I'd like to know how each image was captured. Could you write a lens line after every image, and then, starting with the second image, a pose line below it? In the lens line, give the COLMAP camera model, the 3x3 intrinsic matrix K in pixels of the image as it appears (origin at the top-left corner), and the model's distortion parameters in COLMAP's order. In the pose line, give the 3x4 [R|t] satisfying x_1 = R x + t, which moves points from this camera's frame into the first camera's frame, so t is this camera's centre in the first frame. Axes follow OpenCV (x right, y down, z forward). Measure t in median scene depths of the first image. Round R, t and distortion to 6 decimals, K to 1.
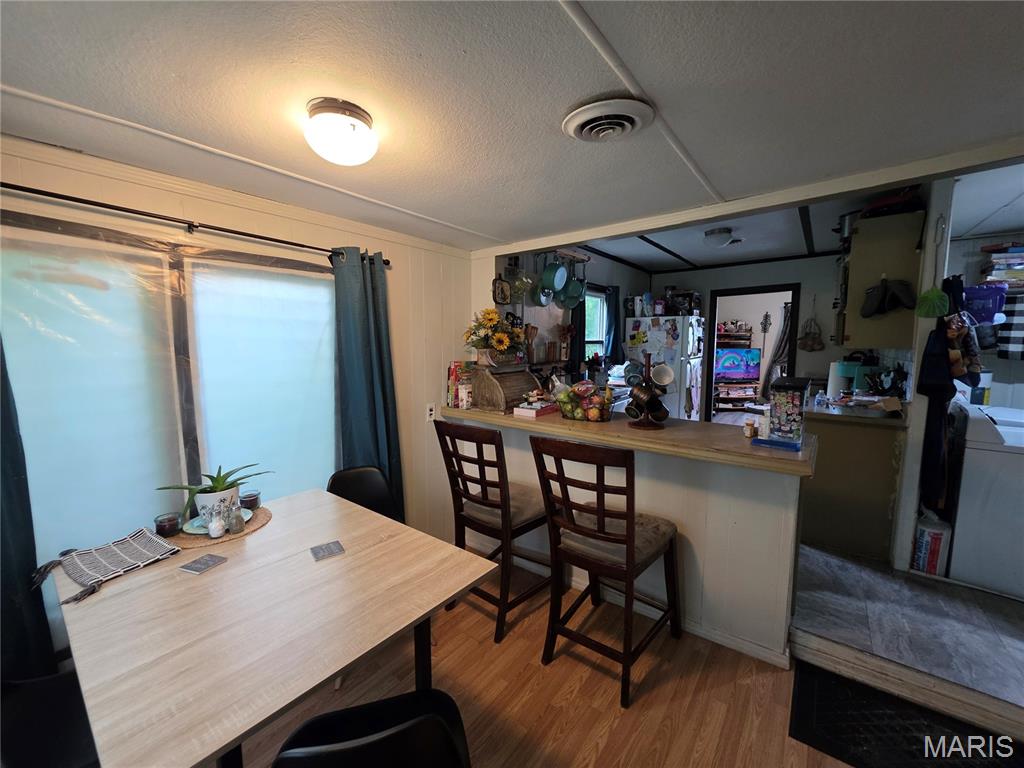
lens RADIAL K [[404.8, 0, 515.2], [0, 404.8, 385.9], [0, 0, 1]] dist [-0.002244, 0.000669]
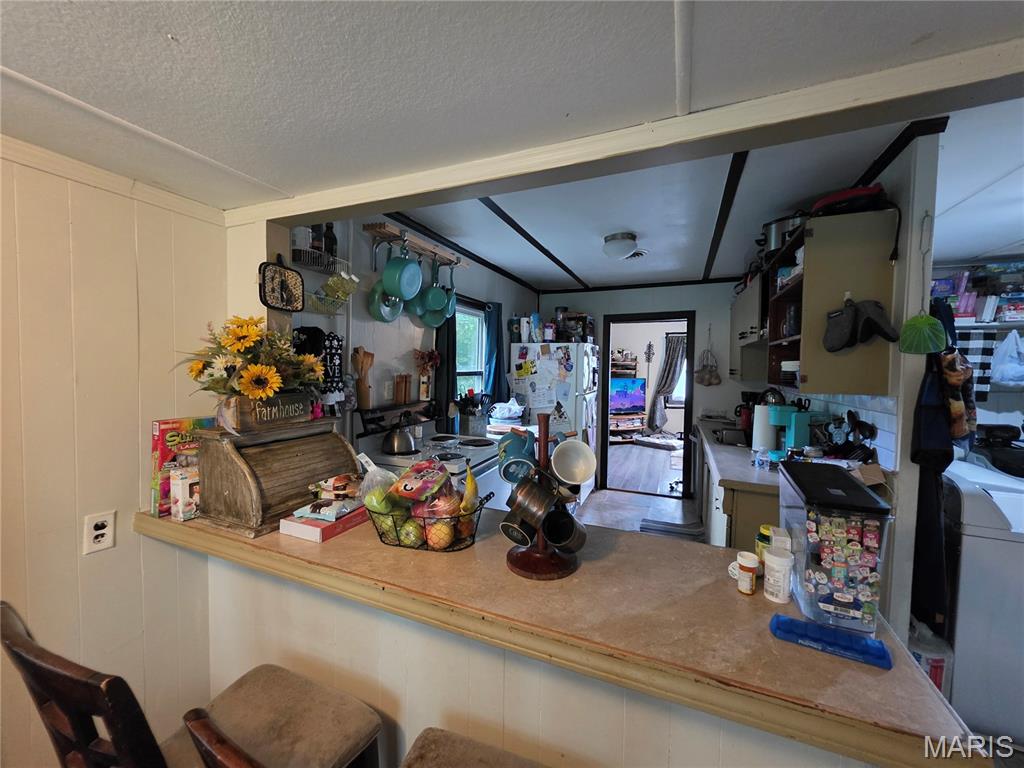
lens RADIAL K [[404.8, 0, 516.6], [0, 404.8, 384.6], [0, 0, 1]] dist [-0.002244, 0.000669]
pose [[0.963660, 0.002173, 0.267123, 0.100612], [0.014496, 0.998068, -0.060415, -0.052988], [-0.266738, 0.062092, 0.961767, 0.324697]]
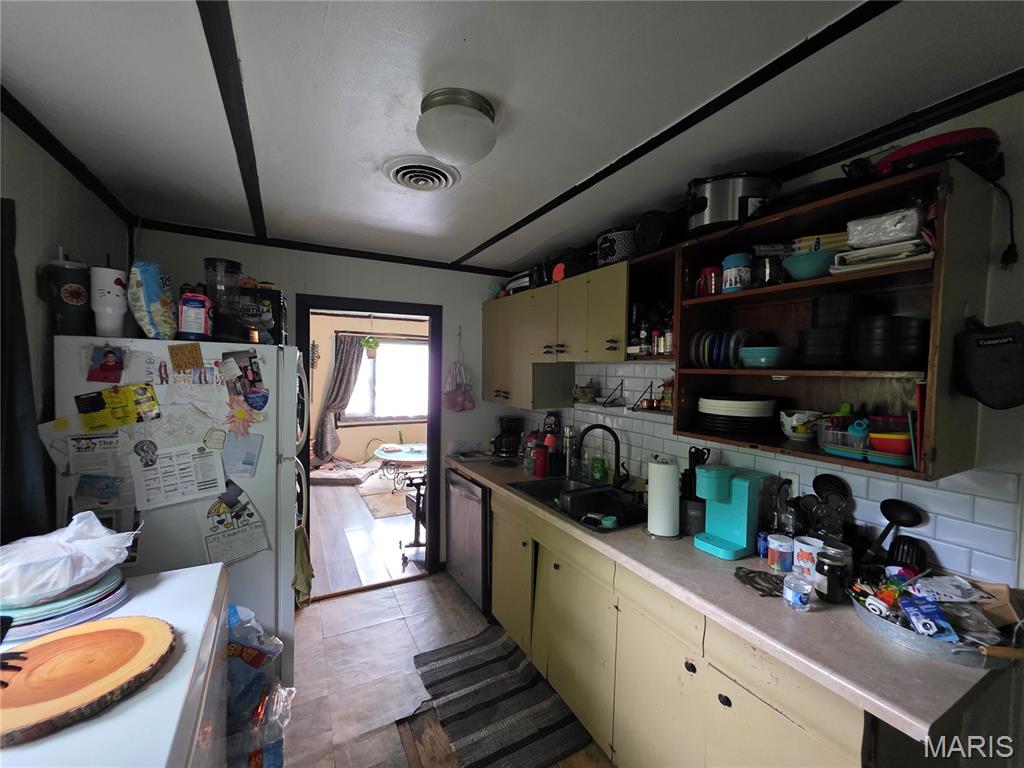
lens RADIAL K [[404.8, 0, 507.3], [0, 404.8, 383.0], [0, 0, 1]] dist [-0.002244, 0.000669]
pose [[0.410448, -0.017737, 0.911712, 0.214646], [0.077573, 0.996866, -0.015530, -0.155068], [-0.908579, 0.077099, 0.410537, 0.878525]]
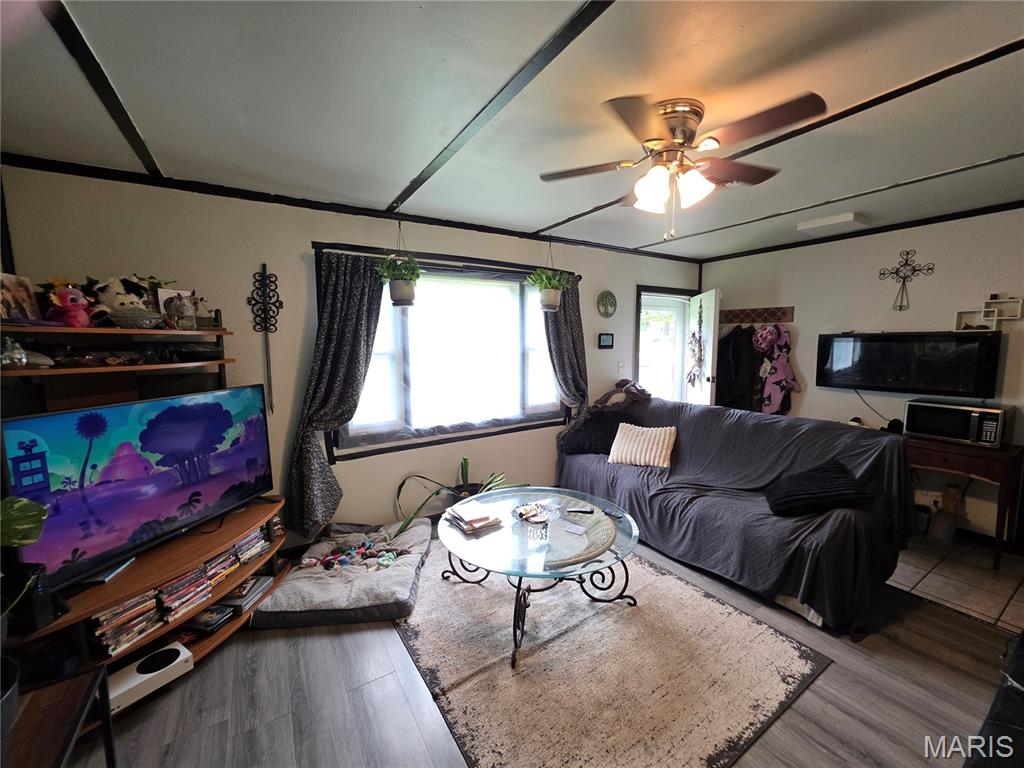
lens RADIAL K [[404.8, 0, 516.1], [0, 404.8, 385.4], [0, 0, 1]] dist [-0.002244, 0.000669]
pose [[0.343230, -0.104459, 0.933425, 0.901657], [0.107426, 0.991641, 0.071472, -0.213937], [-0.933088, 0.075743, 0.351582, 1.655153]]
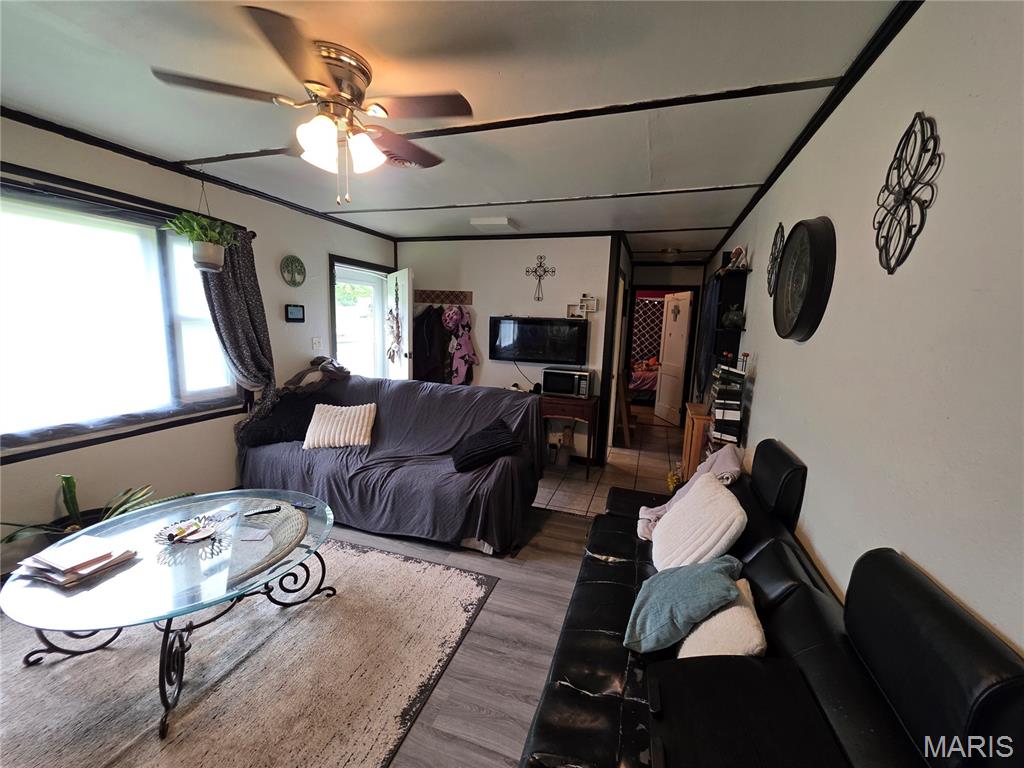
lens RADIAL K [[404.8, 0, 515.0], [0, 404.8, 384.9], [0, 0, 1]] dist [-0.002244, 0.000669]
pose [[-0.324911, -0.156112, 0.932771, 0.921114], [0.063703, 0.980430, 0.186278, -0.207500], [-0.943597, 0.119944, -0.308608, 1.625515]]
